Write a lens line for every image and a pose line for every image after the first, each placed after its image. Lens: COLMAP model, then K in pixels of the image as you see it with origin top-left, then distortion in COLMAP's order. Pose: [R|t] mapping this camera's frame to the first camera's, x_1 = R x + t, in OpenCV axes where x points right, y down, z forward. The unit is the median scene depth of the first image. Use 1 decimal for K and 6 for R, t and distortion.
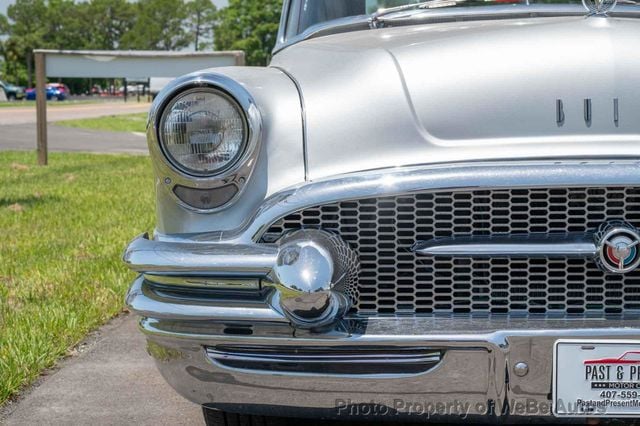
lens RADIAL K [[1304.9, 0, 303.5], [0, 1304.9, 223.9], [0, 0, 1]] dist [0.018273, 0.000000]
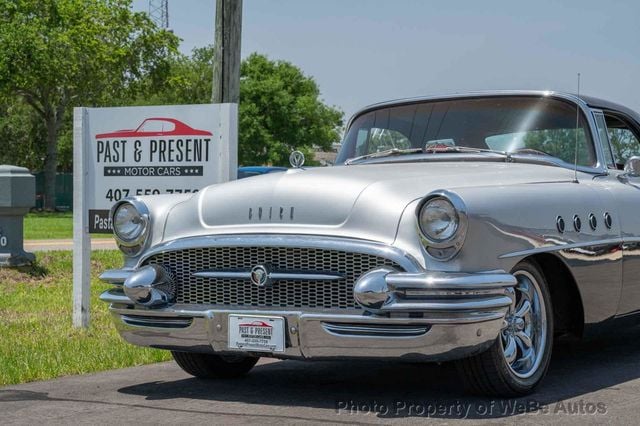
lens RADIAL K [[1304.9, 0, 386.1], [0, 1304.9, 222.7], [0, 0, 1]] dist [0.018273, 0.000000]
pose [[0.869154, 0.001466, -0.494539, 1.477402], [-0.043767, 0.996300, -0.073968, 0.082644], [0.492601, 0.085934, 0.866002, -0.787492]]
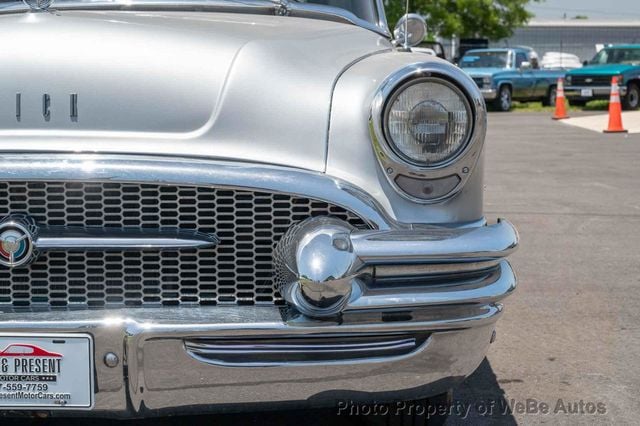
lens RADIAL K [[1304.9, 0, 322.1], [0, 1304.9, 229.5], [0, 0, 1]] dist [0.018273, 0.000000]
pose [[0.999925, 0.000750, 0.012201, 0.459051], [-0.000921, 0.999901, 0.014054, -0.005744], [-0.012189, -0.014064, 0.999827, -0.014150]]
